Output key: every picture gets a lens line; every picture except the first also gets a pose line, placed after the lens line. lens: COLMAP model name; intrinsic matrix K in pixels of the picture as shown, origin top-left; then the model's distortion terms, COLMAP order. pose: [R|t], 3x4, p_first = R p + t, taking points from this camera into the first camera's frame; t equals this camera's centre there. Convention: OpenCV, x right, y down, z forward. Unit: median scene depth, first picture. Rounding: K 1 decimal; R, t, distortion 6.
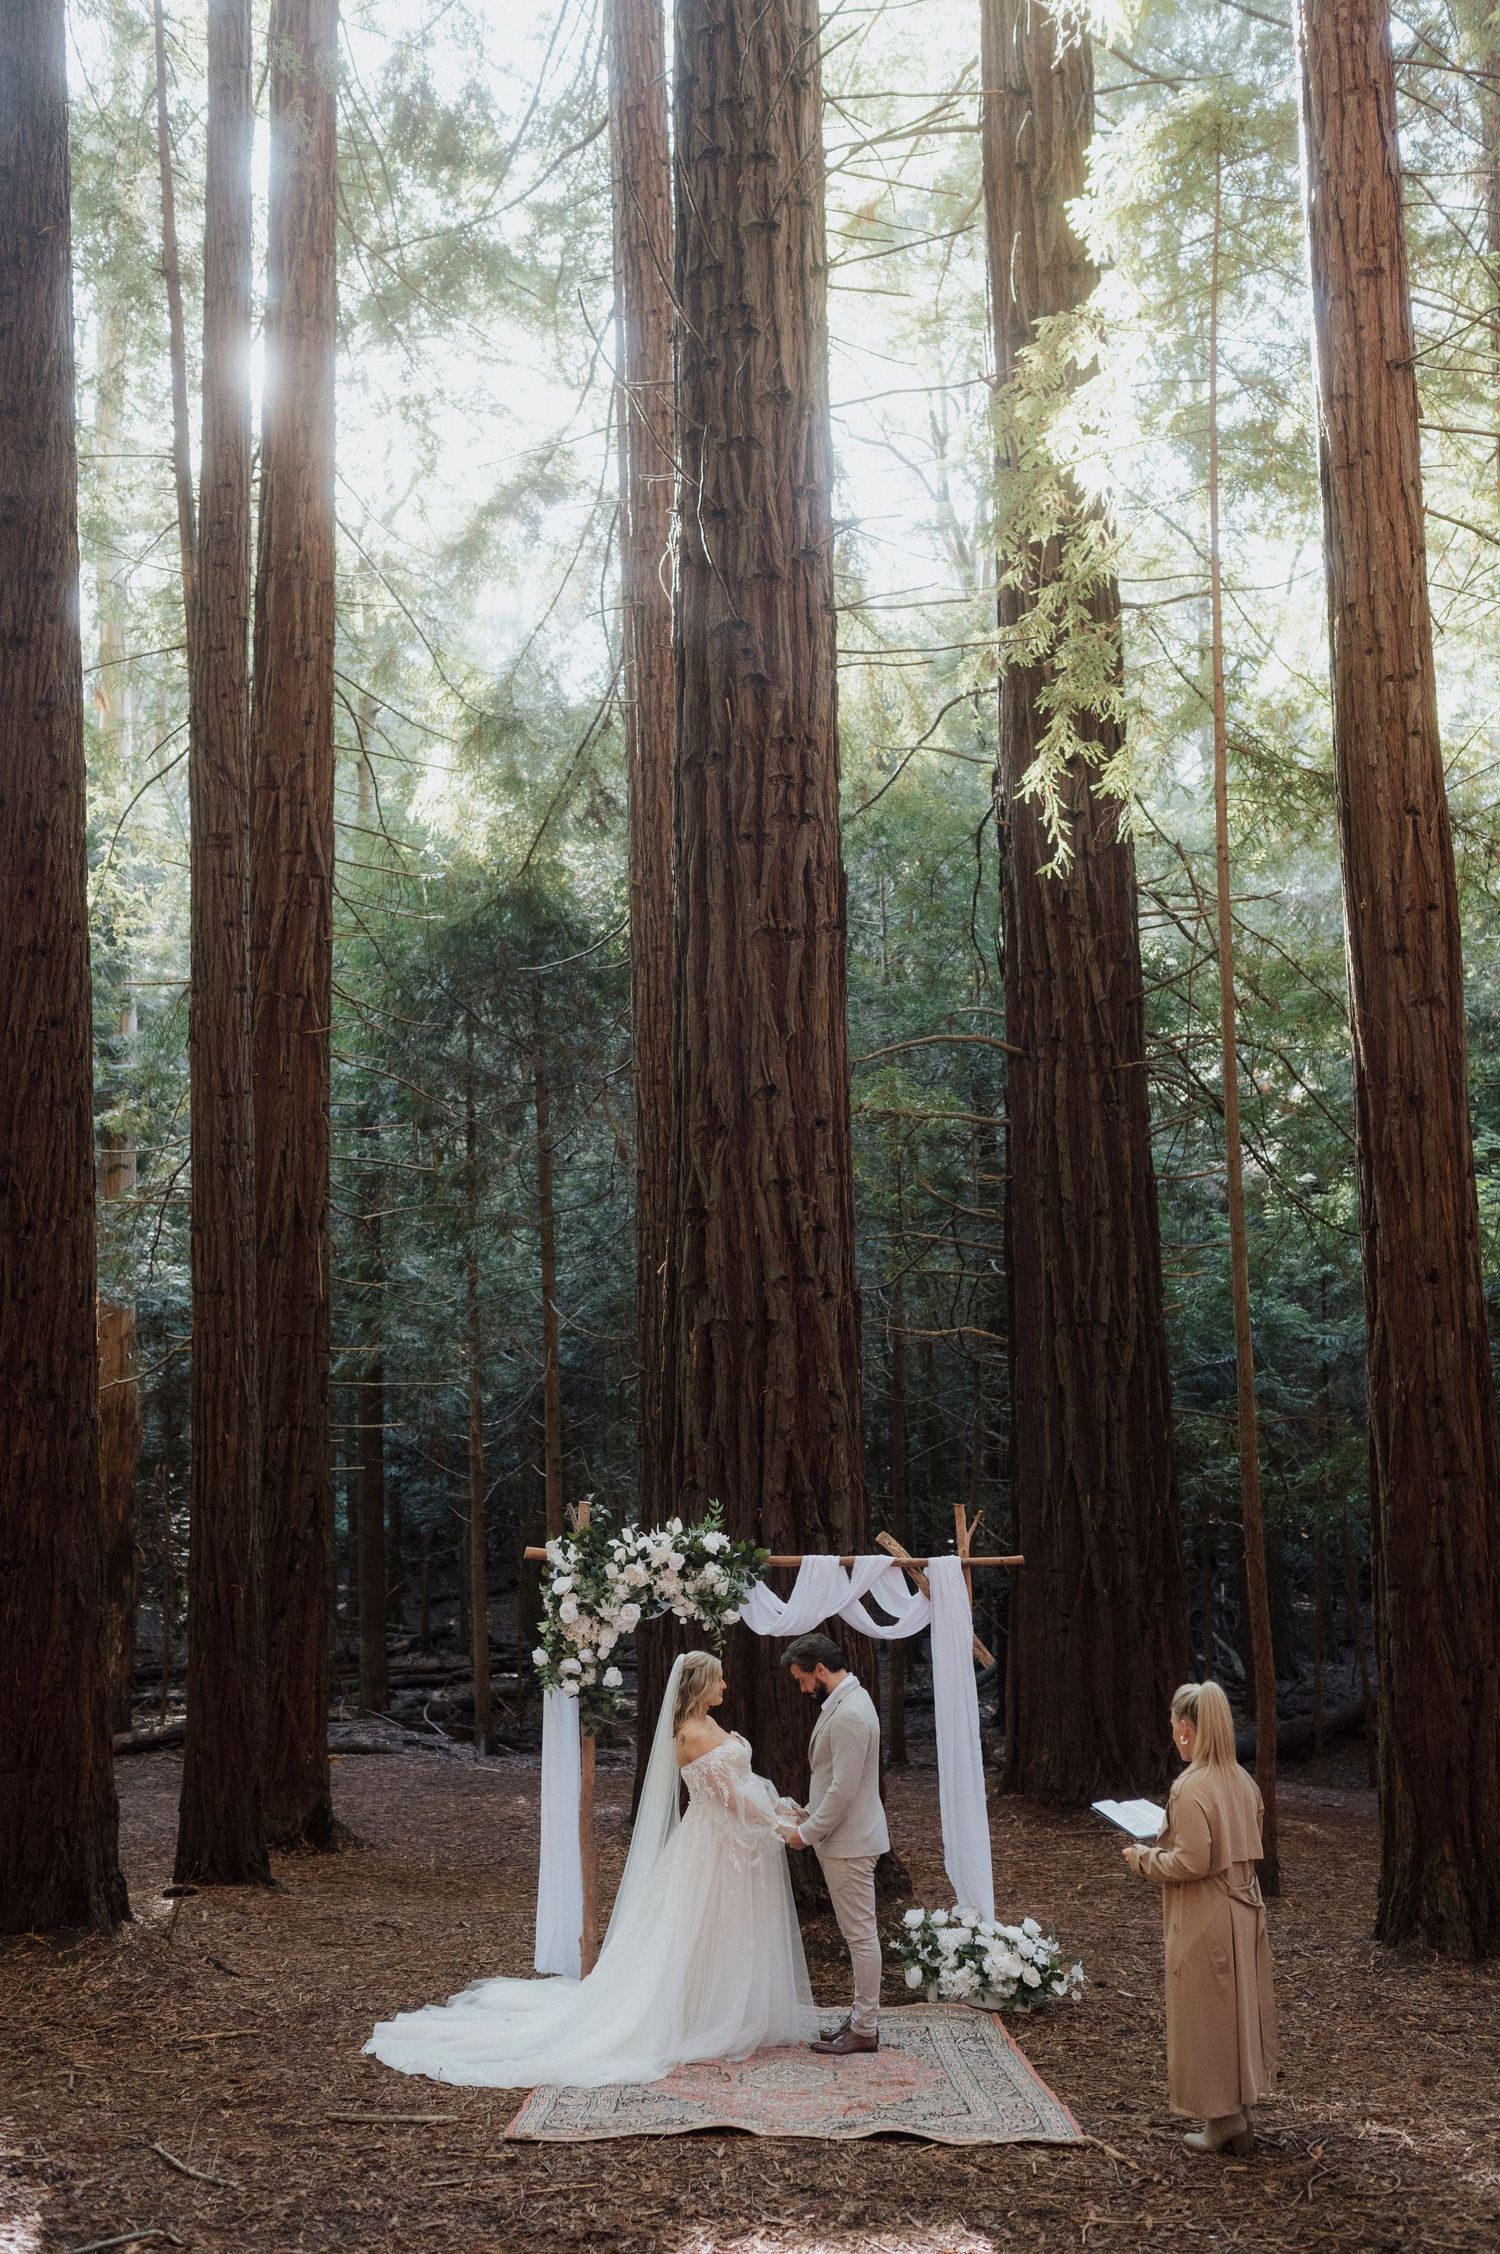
lens RADIAL K [[2079.6, 0, 721.8], [0, 2079.6, 1121.1], [0, 0, 1]] dist [-0.001370, 0.006322]
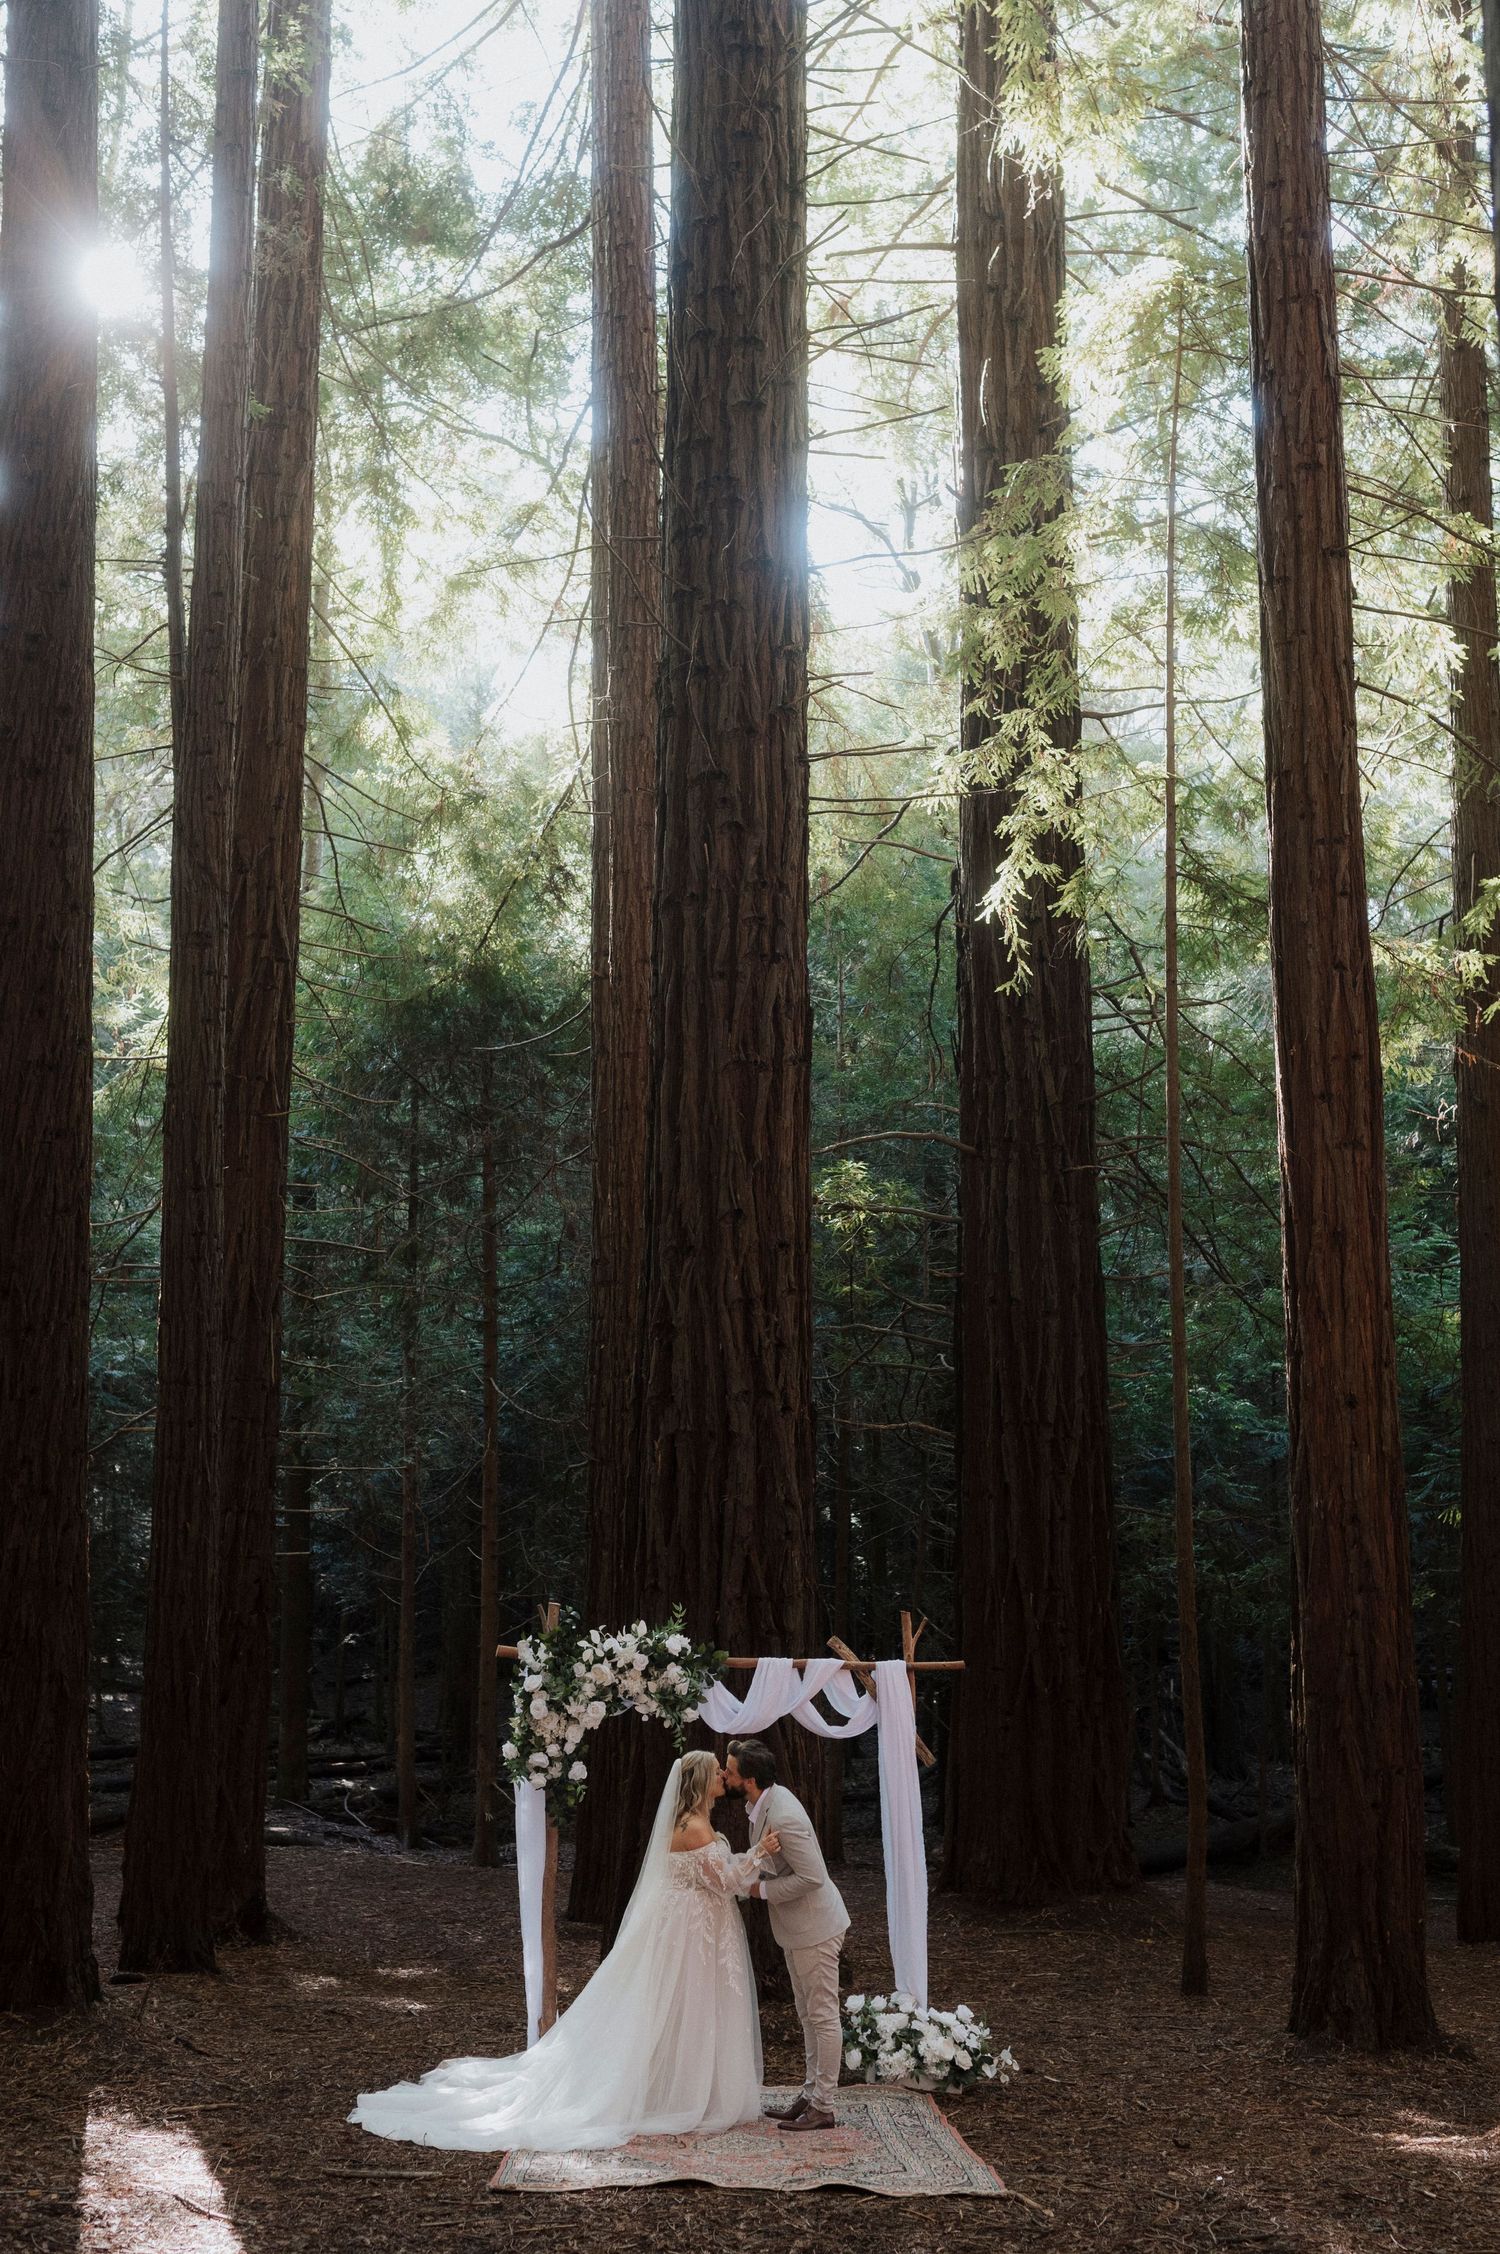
lens RADIAL K [[2198.7, 0, 755.9], [0, 2198.7, 1087.0], [0, 0, 1]] dist [0.000734, -0.001068]
pose [[0.998736, 0.026856, 0.042493, -0.016251], [-0.025137, 0.998864, -0.040477, -0.033774], [-0.043532, 0.039358, 0.998277, -0.122298]]
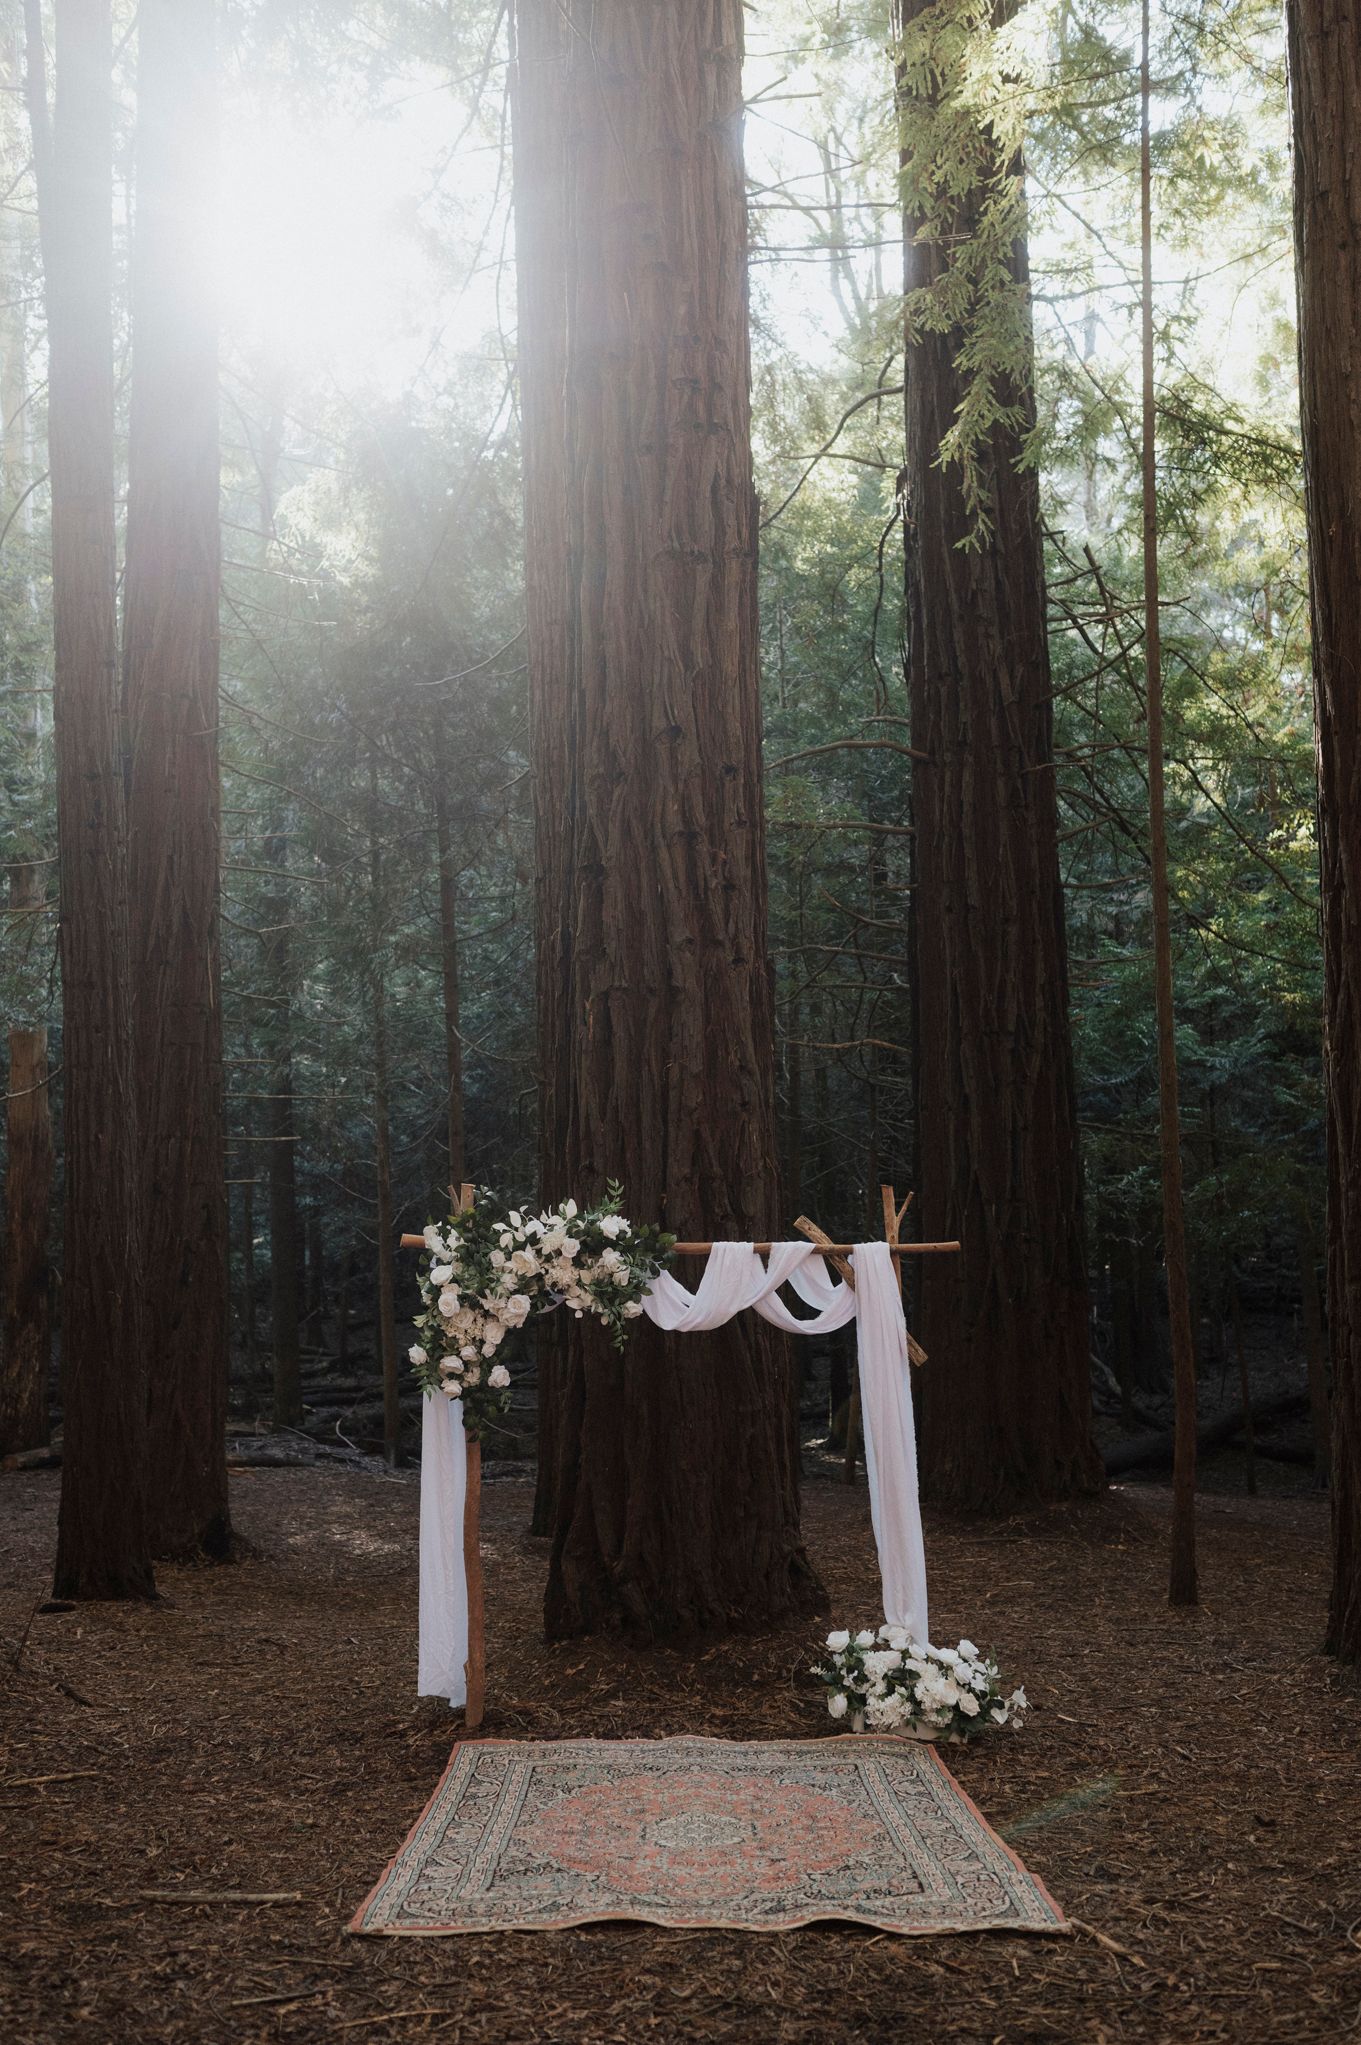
lens RADIAL K [[1928.3, 0, 640.6], [0, 1928.3, 1001.6], [0, 0, 1]] dist [0.000166, 0.004571]
pose [[0.999953, -0.002824, 0.009245, 0.000627], [0.002277, 0.998271, 0.058739, 0.051392], [-0.009395, -0.058716, 0.998231, 0.162018]]
